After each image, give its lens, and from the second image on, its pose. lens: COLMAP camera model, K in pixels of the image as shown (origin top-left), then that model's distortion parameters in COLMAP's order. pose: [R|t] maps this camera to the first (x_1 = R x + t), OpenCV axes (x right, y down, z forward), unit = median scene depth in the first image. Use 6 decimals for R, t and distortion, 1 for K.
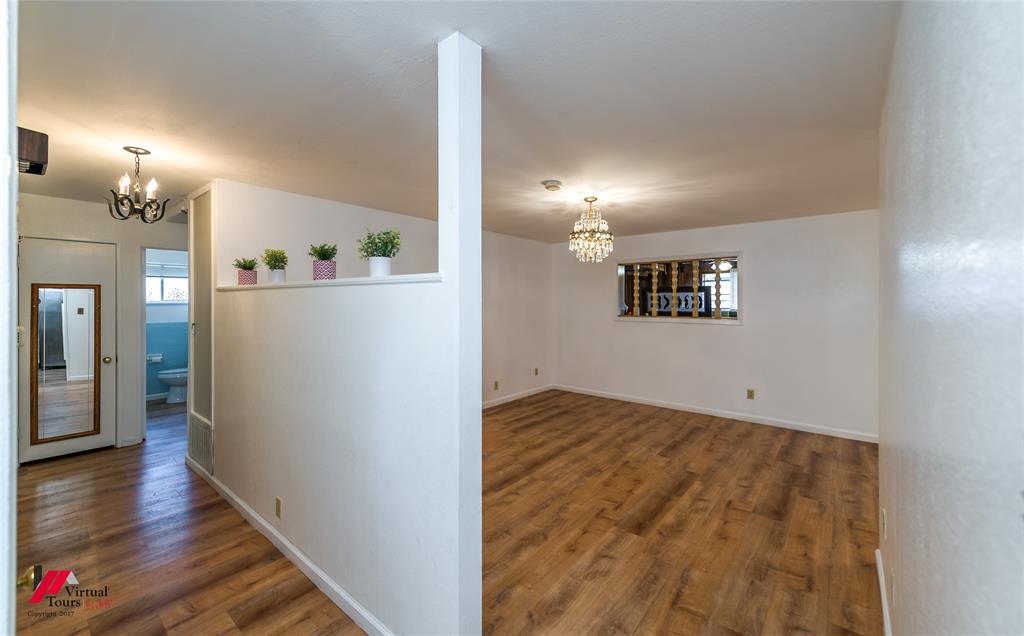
lens RADIAL K [[410.0, 0, 513.4], [0, 410.0, 299.7], [0, 0, 1]] dist [-0.000102, 0.000147]
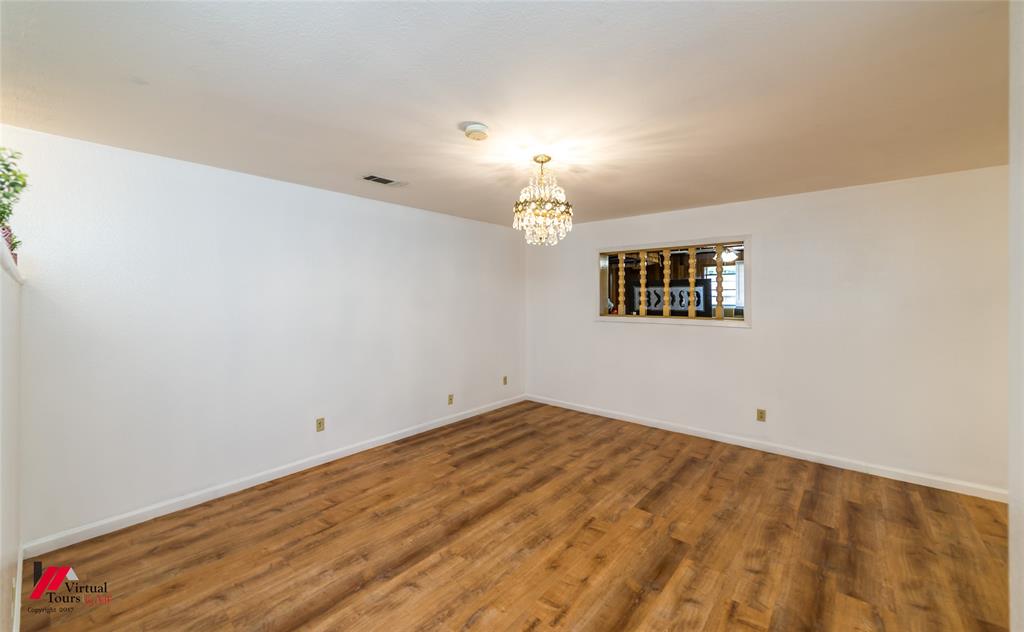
lens RADIAL K [[404.8, 0, 514.3], [0, 404.8, 294.4], [0, 0, 1]] dist [0.000504, -0.000339]
pose [[0.999889, -0.000564, -0.014914, 0.136292], [0.000525, 0.999997, -0.002590, -0.001160], [0.014916, 0.002582, 0.999885, 0.252250]]
